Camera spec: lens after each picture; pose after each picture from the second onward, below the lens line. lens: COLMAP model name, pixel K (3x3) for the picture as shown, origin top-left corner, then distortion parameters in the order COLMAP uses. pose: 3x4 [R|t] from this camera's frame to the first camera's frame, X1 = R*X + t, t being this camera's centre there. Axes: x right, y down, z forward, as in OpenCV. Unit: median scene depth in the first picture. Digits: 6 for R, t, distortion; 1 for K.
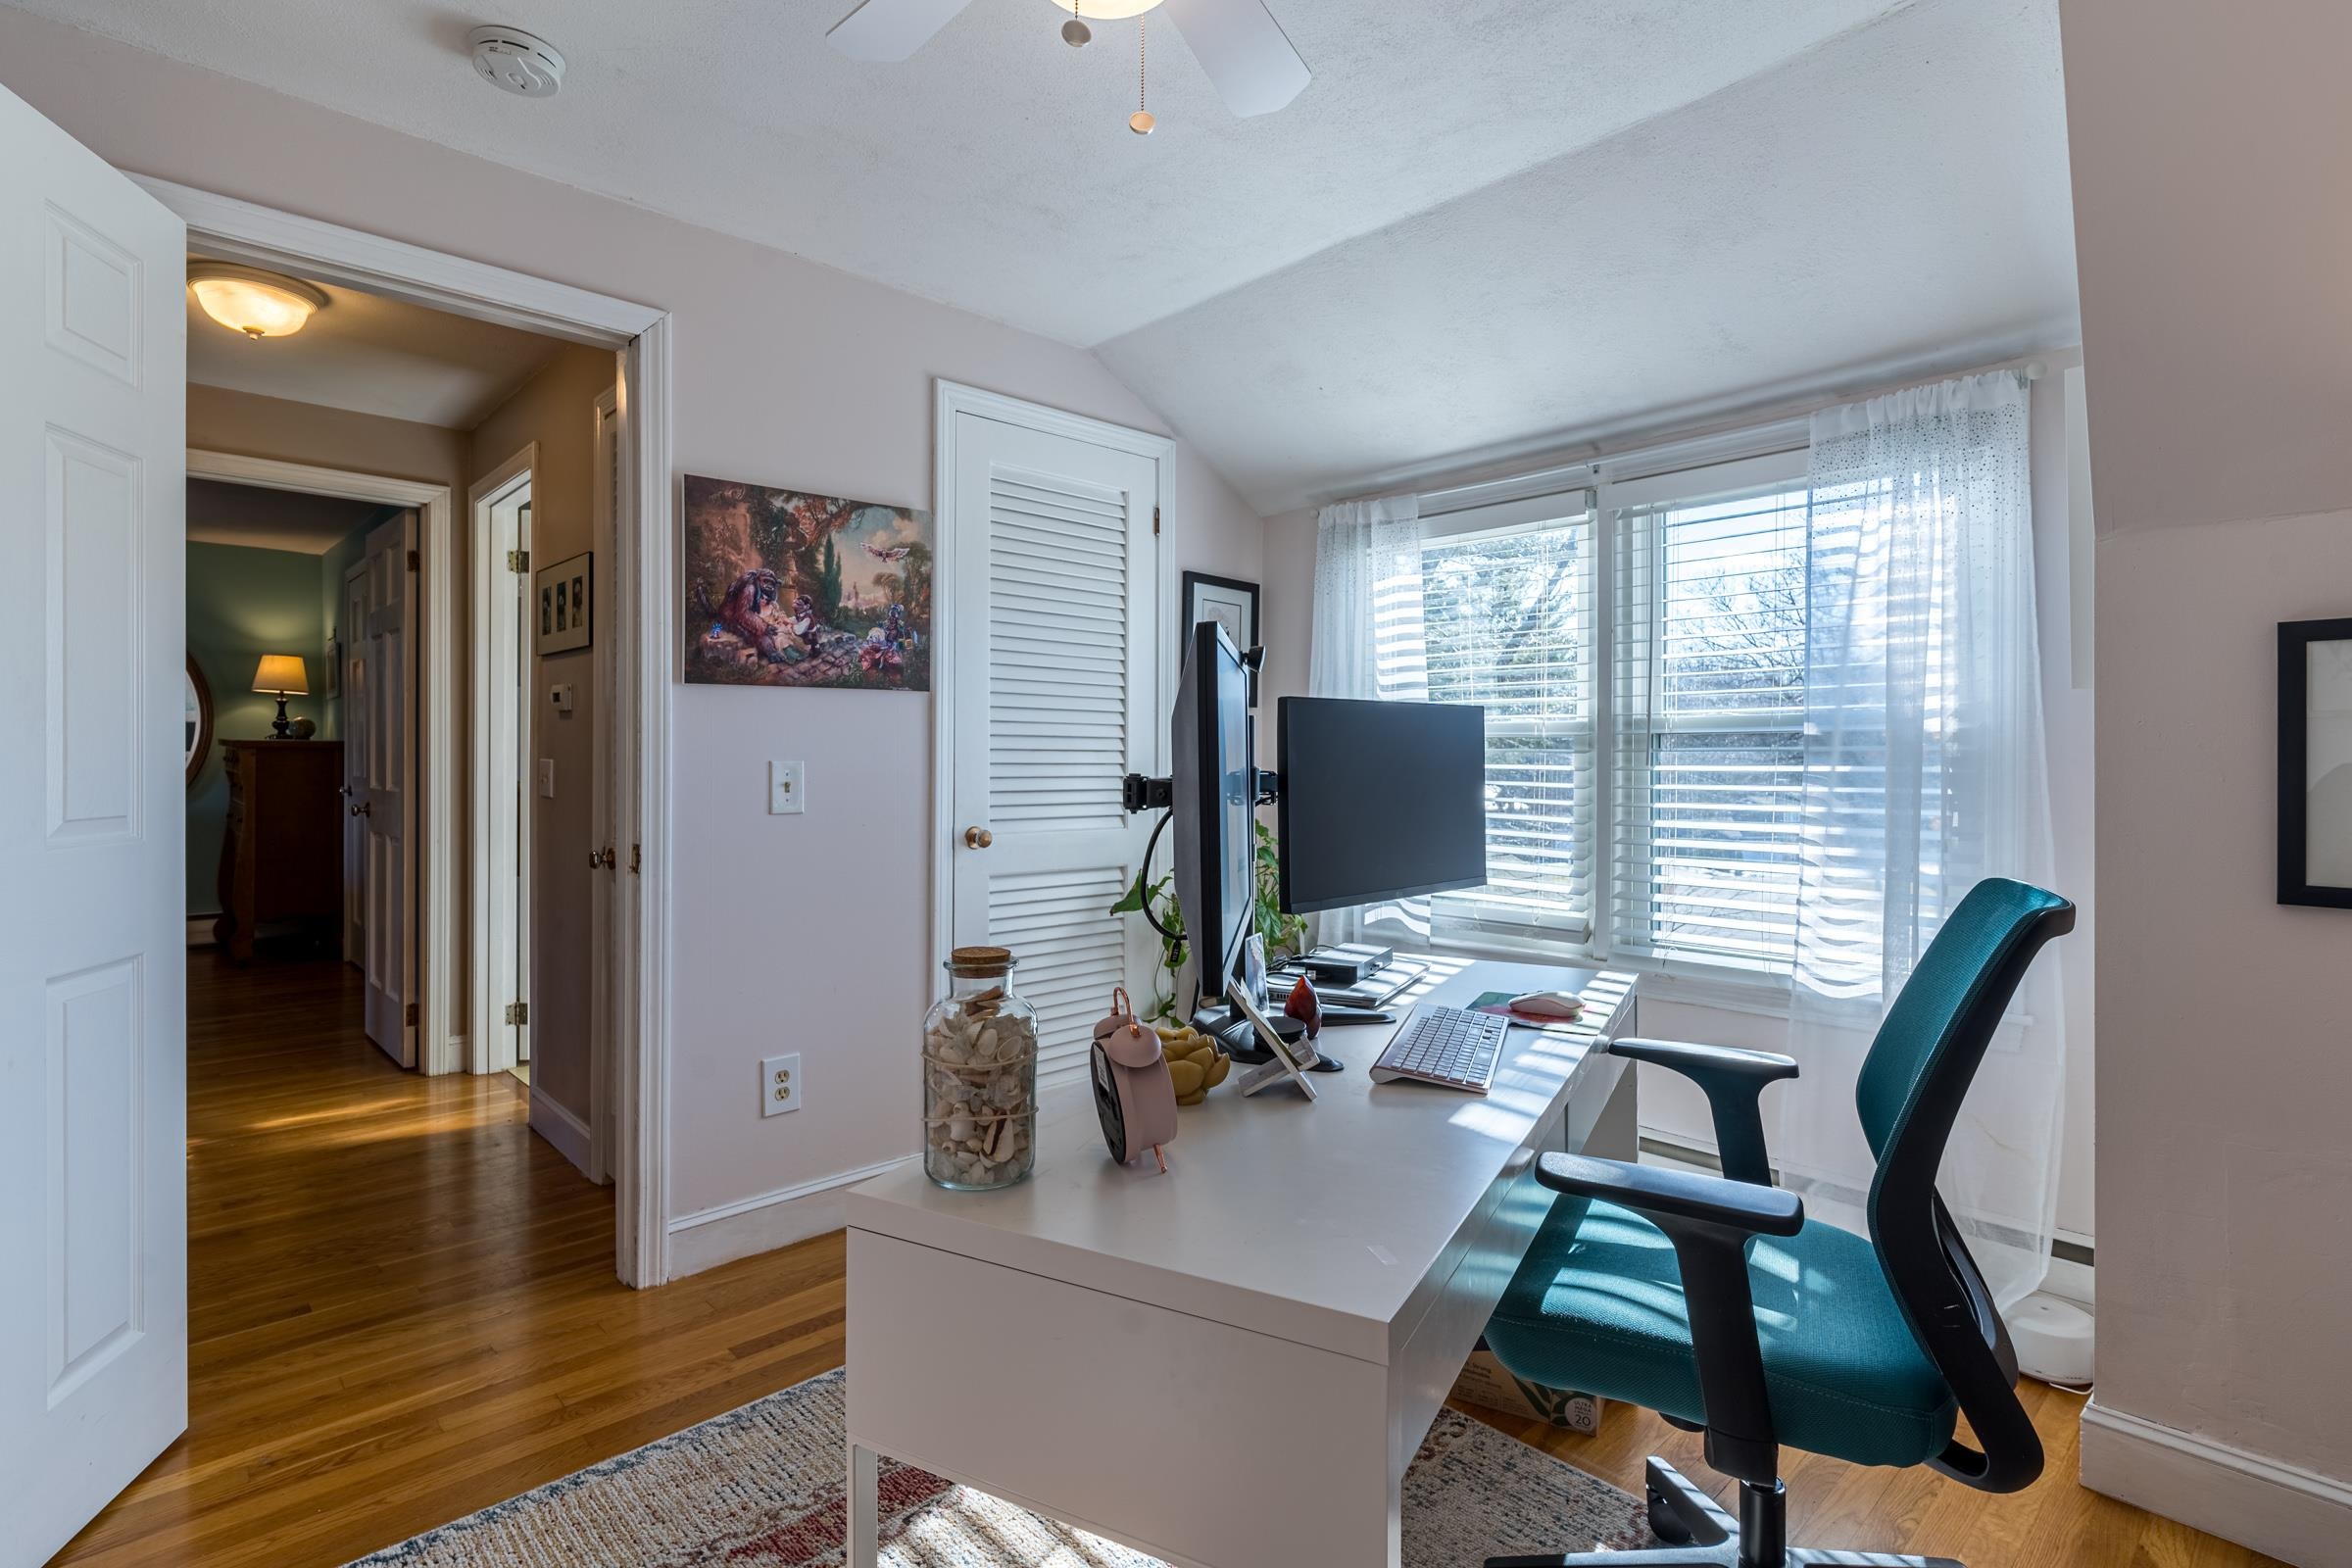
lens RADIAL K [[1124.3, 0, 1166.7], [0, 1124.3, 745.4], [0, 0, 1]] dist [-0.002248, -0.002004]
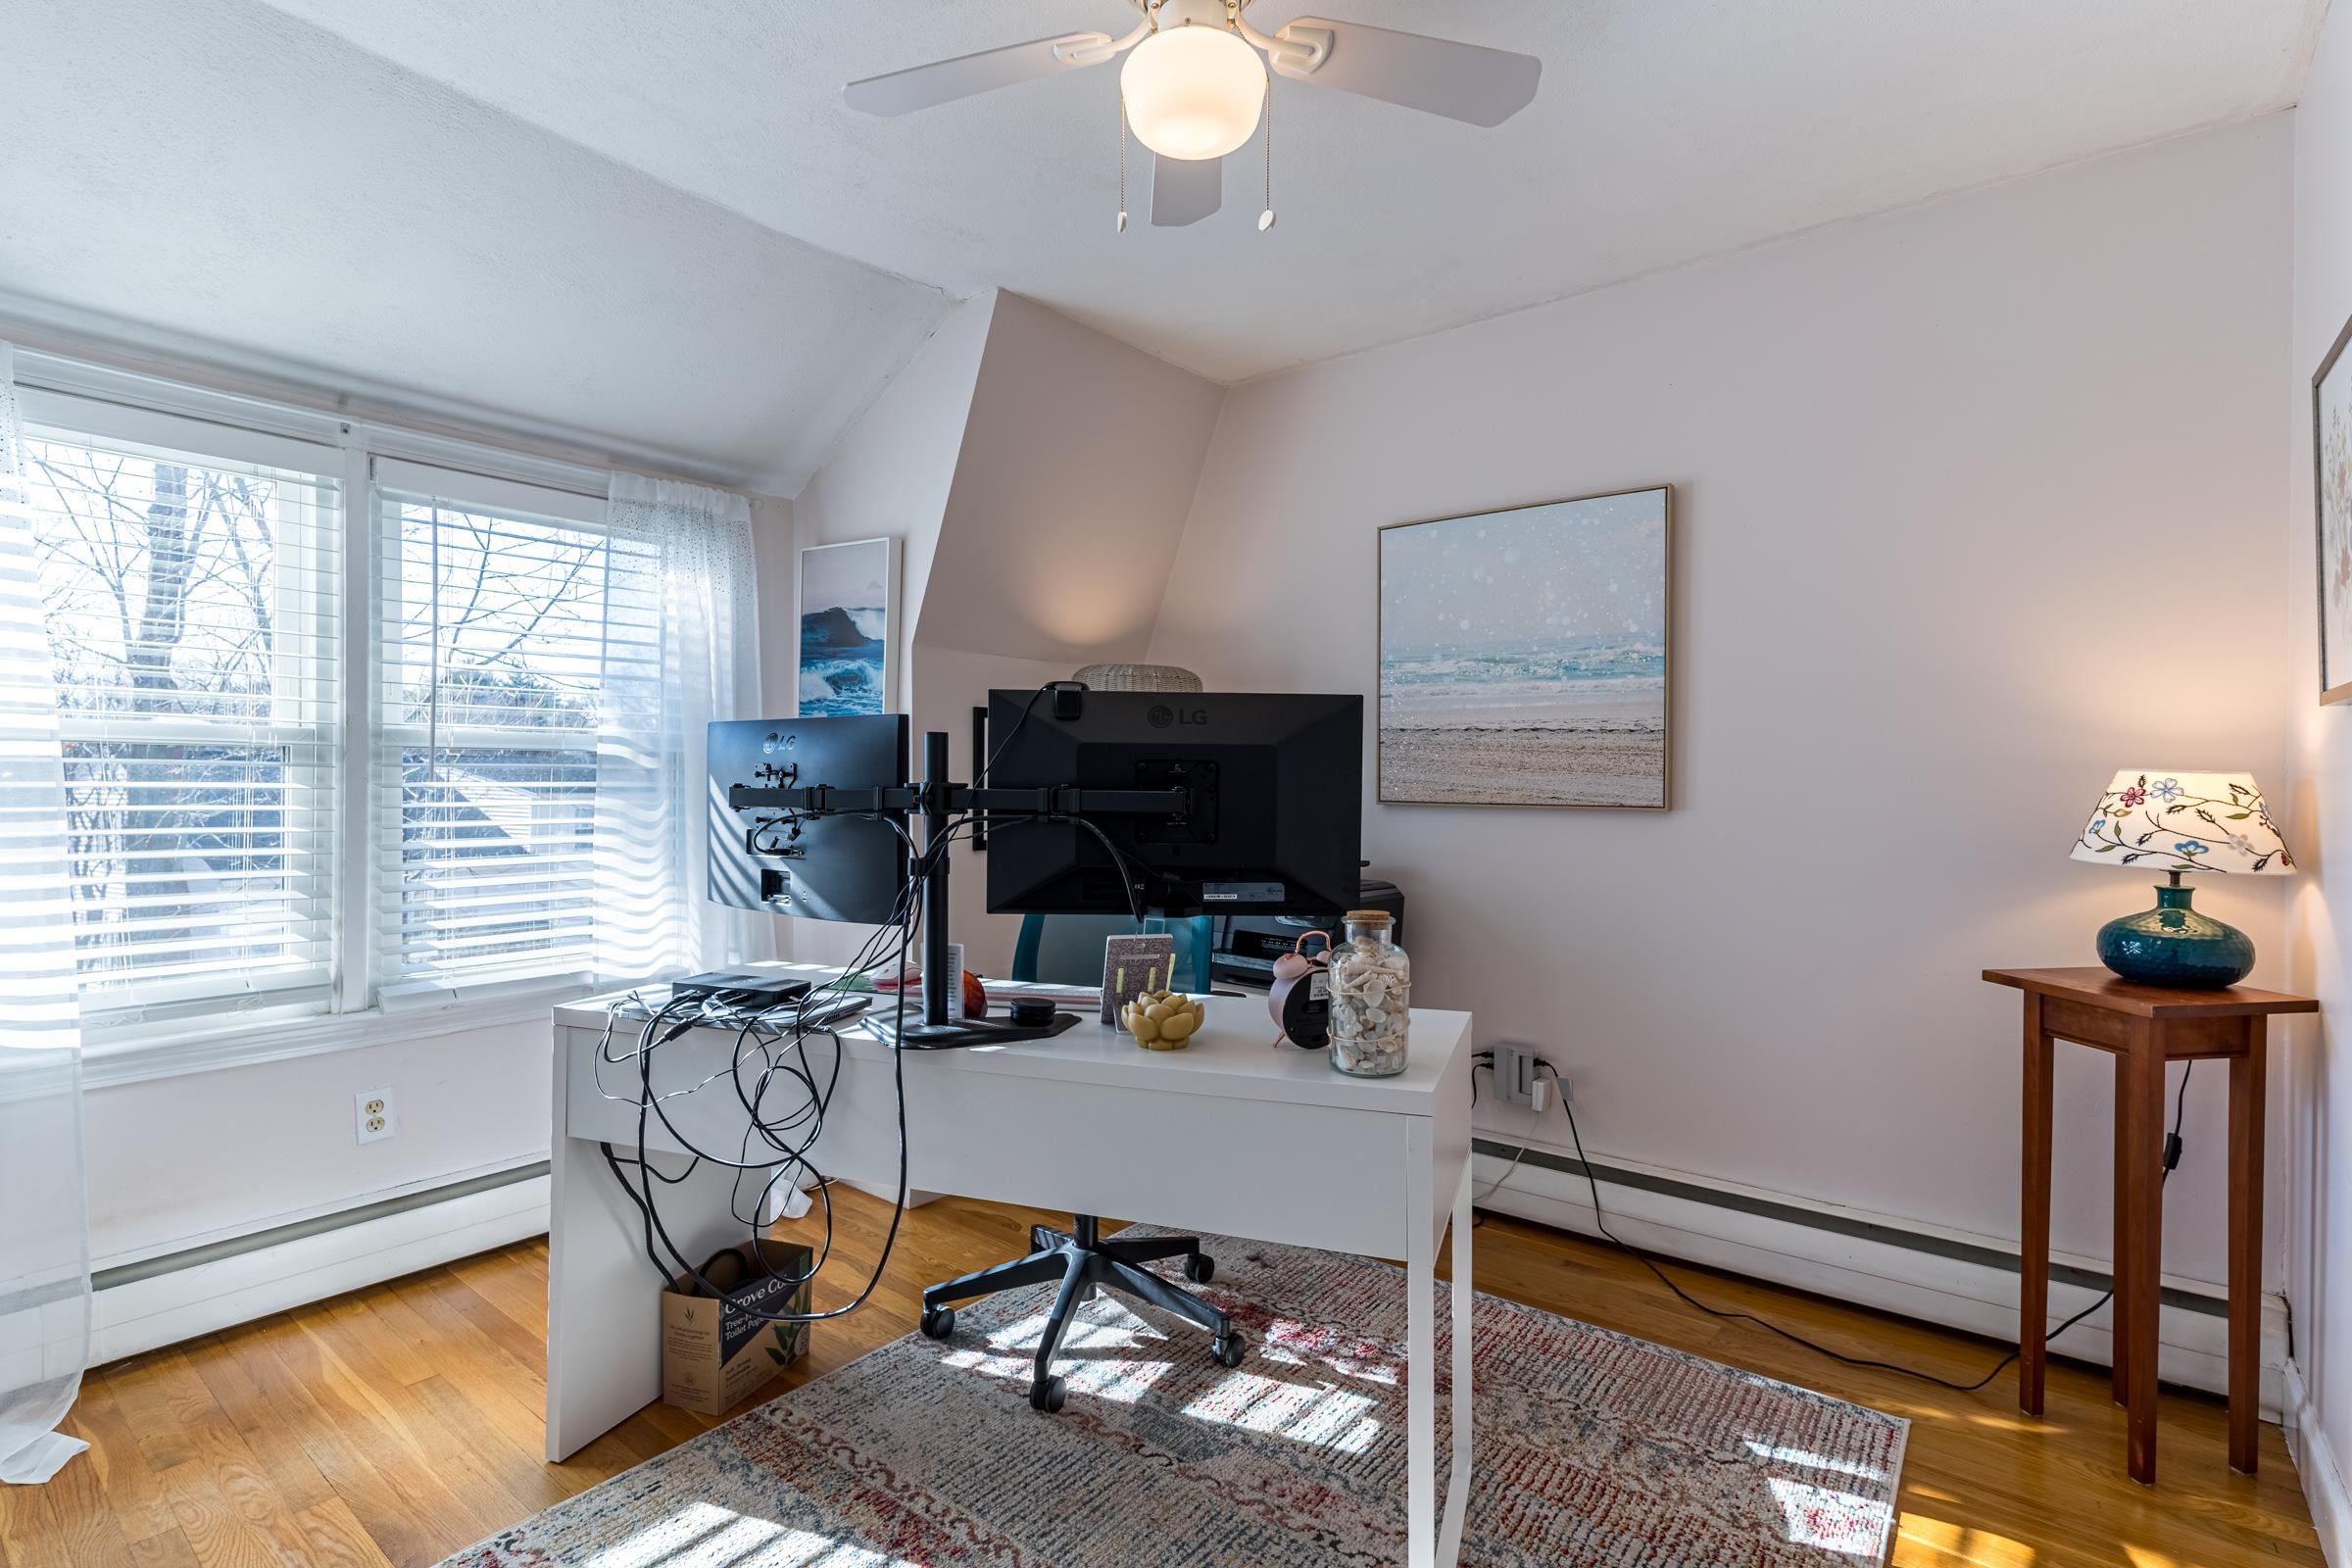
lens RADIAL K [[1124.3, 0, 1178.9], [0, 1124.3, 786.3], [0, 0, 1]] dist [-0.002248, -0.002004]
pose [[-0.146019, -0.006468, 0.989261, -0.559135], [-0.010626, 0.999931, 0.004969, 0.009814], [-0.989225, -0.009786, -0.146078, 0.528300]]
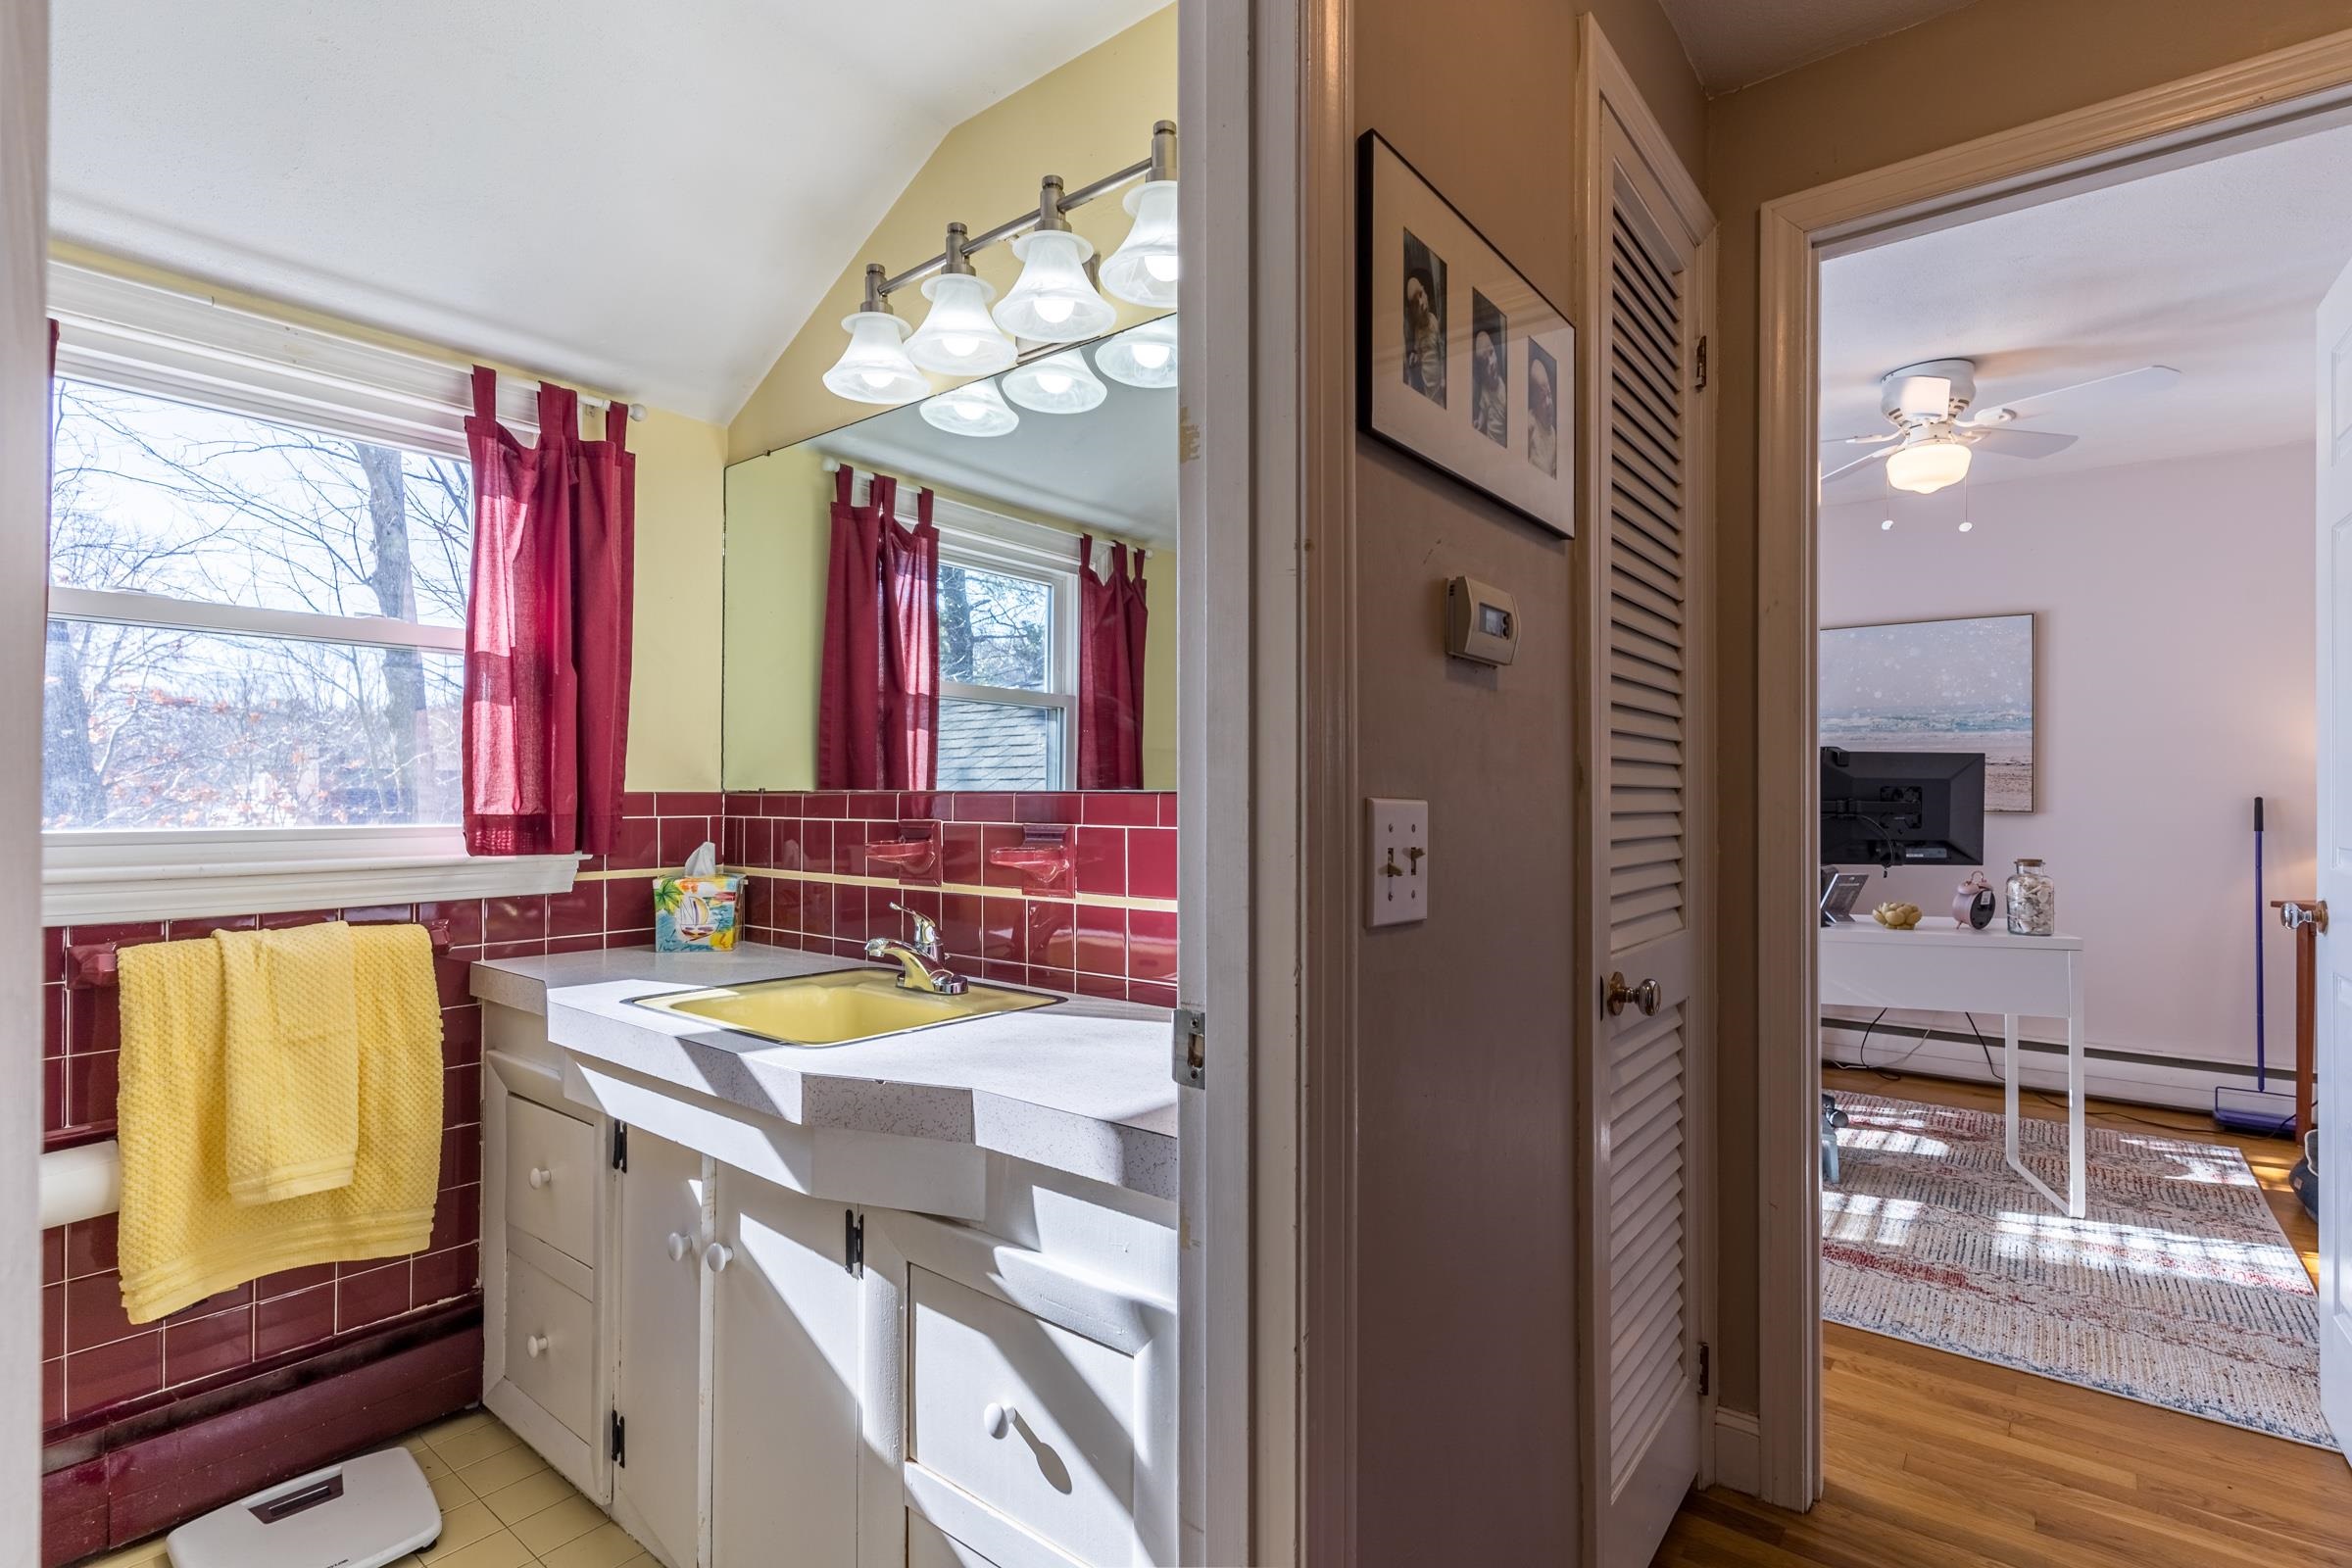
lens RADIAL K [[1124.3, 0, 1172.6], [0, 1124.3, 786.5], [0, 0, 1]] dist [-0.002248, -0.002004]
pose [[-0.134618, 0.005460, 0.990882, -2.032430], [-0.008742, 0.999939, -0.006697, 0.022225], [-0.990859, -0.009564, -0.134563, 3.066263]]
